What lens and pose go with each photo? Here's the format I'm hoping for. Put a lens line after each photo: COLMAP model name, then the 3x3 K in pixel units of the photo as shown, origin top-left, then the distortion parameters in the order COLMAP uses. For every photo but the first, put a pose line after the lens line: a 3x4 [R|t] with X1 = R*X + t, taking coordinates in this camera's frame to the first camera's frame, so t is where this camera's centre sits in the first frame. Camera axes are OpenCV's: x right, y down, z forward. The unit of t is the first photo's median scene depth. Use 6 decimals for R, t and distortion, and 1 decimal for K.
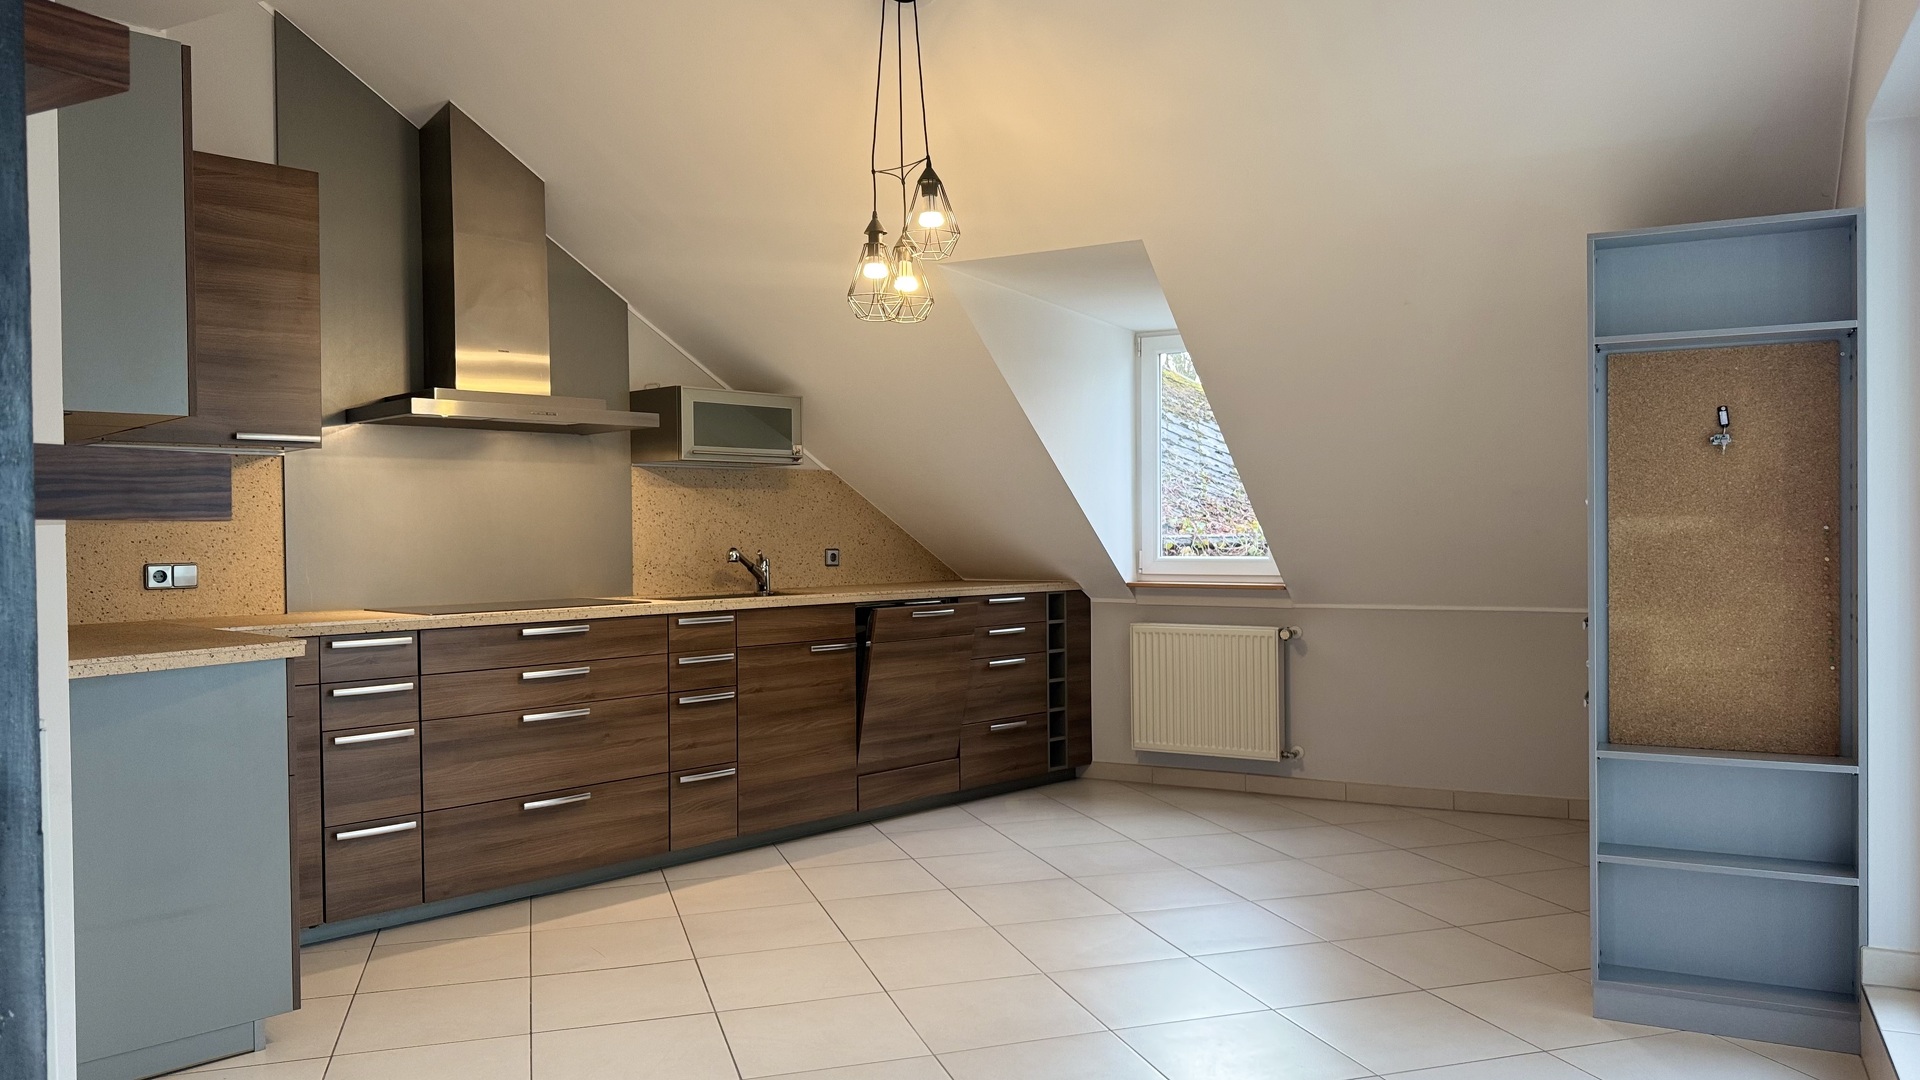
lens RADIAL K [[1347.9, 0, 960.0], [0, 1347.9, 540.0], [0, 0, 1]] dist [0.147710, -0.226290]
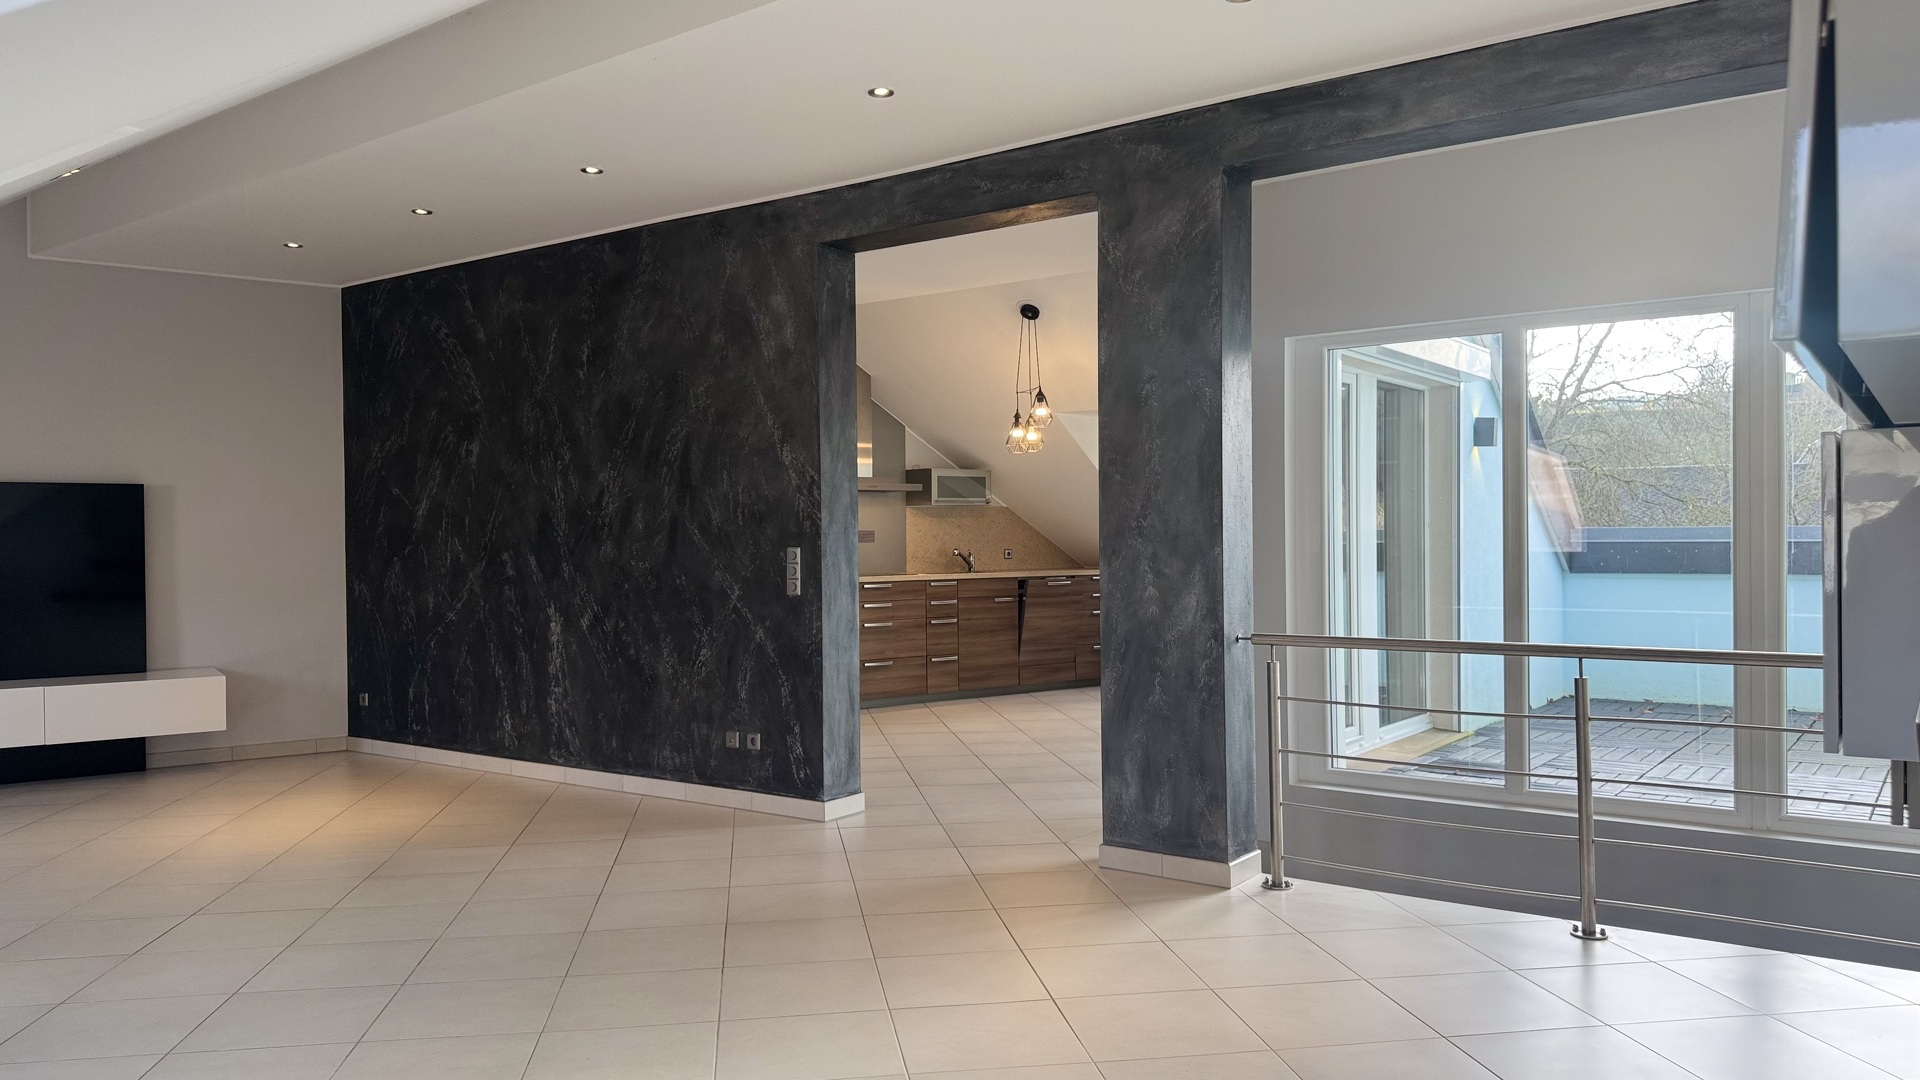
lens RADIAL K [[1347.9, 0, 960.0], [0, 1347.9, 540.0], [0, 0, 1]] dist [0.147710, -0.226290]
pose [[0.988156, 0.003863, -0.153403, 0.144429], [-0.003858, 0.999993, 0.000335, -0.007608], [0.153403, 0.000260, 0.988164, -0.973902]]
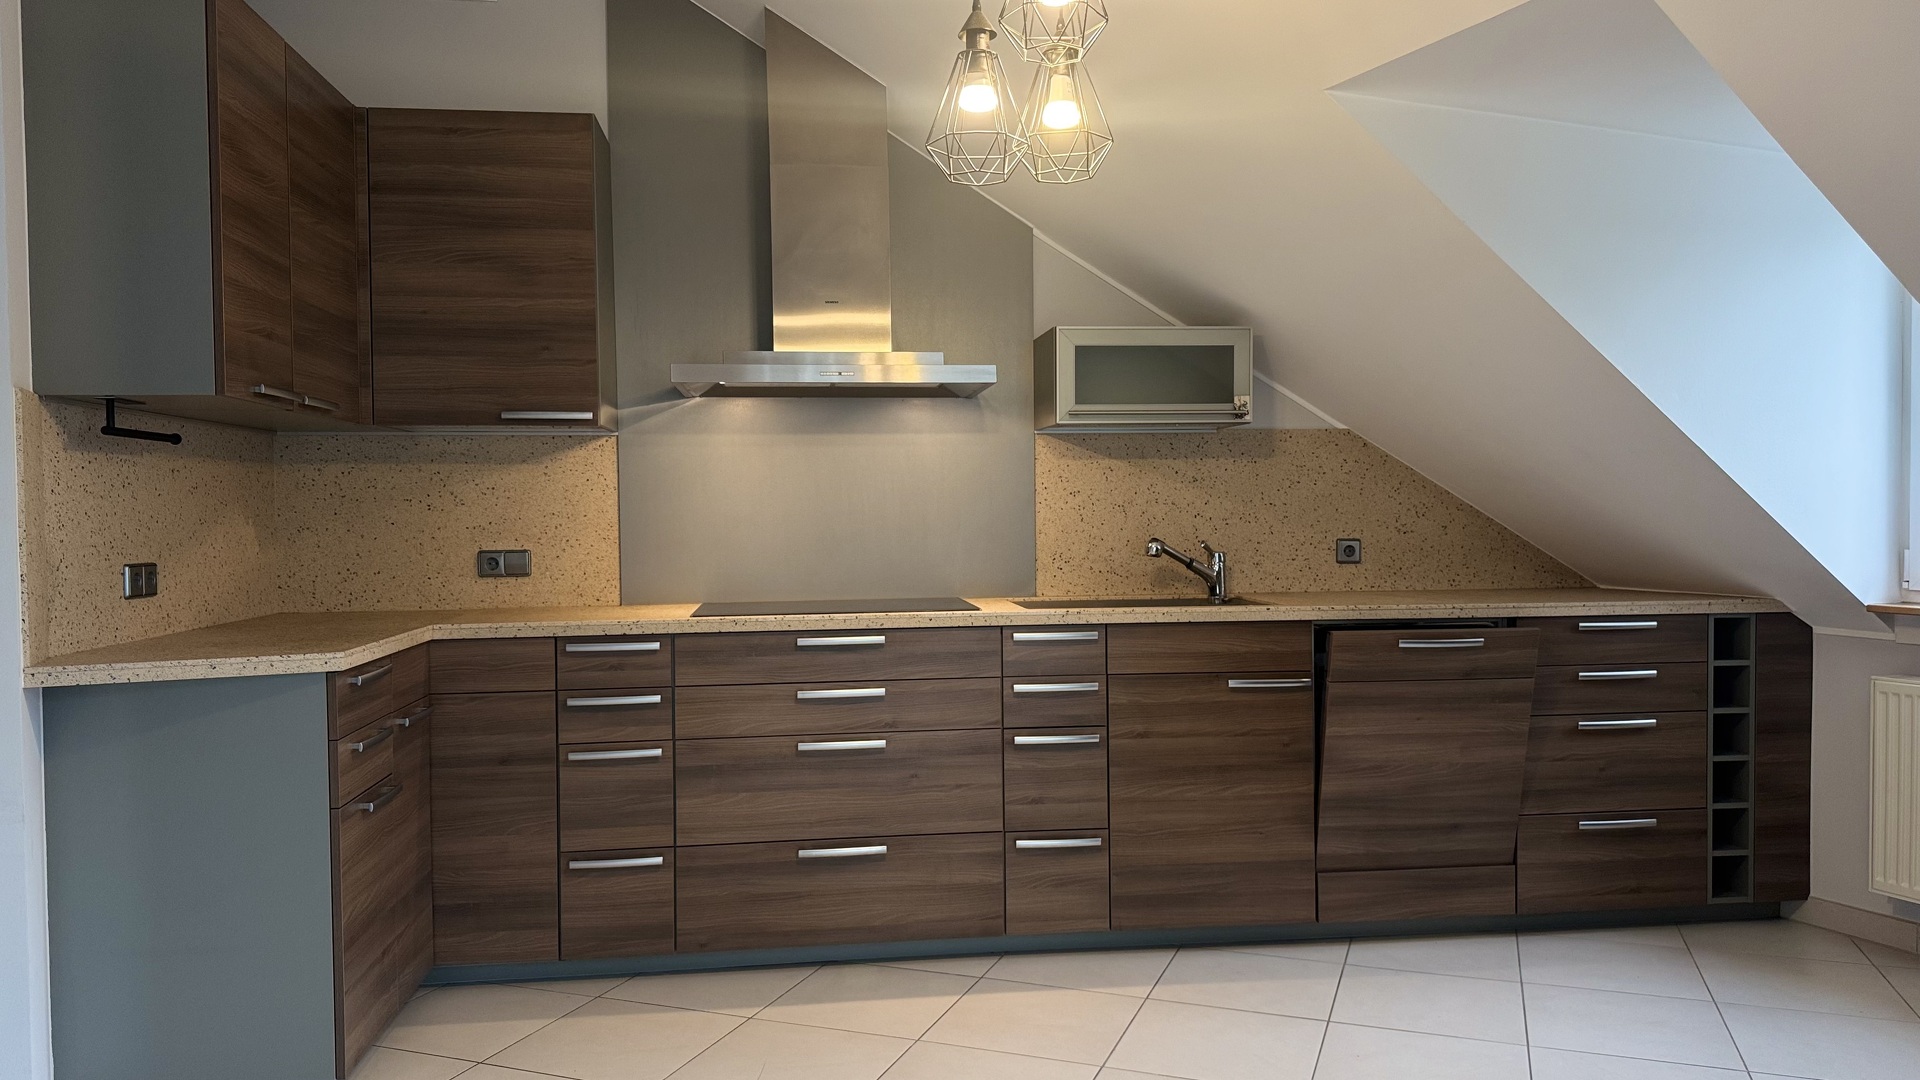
lens RADIAL K [[1347.9, 0, 960.0], [0, 1347.9, 540.0], [0, 0, 1]] dist [0.147710, -0.226290]
pose [[0.787599, 0.016483, -0.615967, 0.220656], [-0.002500, 0.999719, 0.023556, -0.011110], [0.616183, -0.017013, 0.787419, 0.361954]]
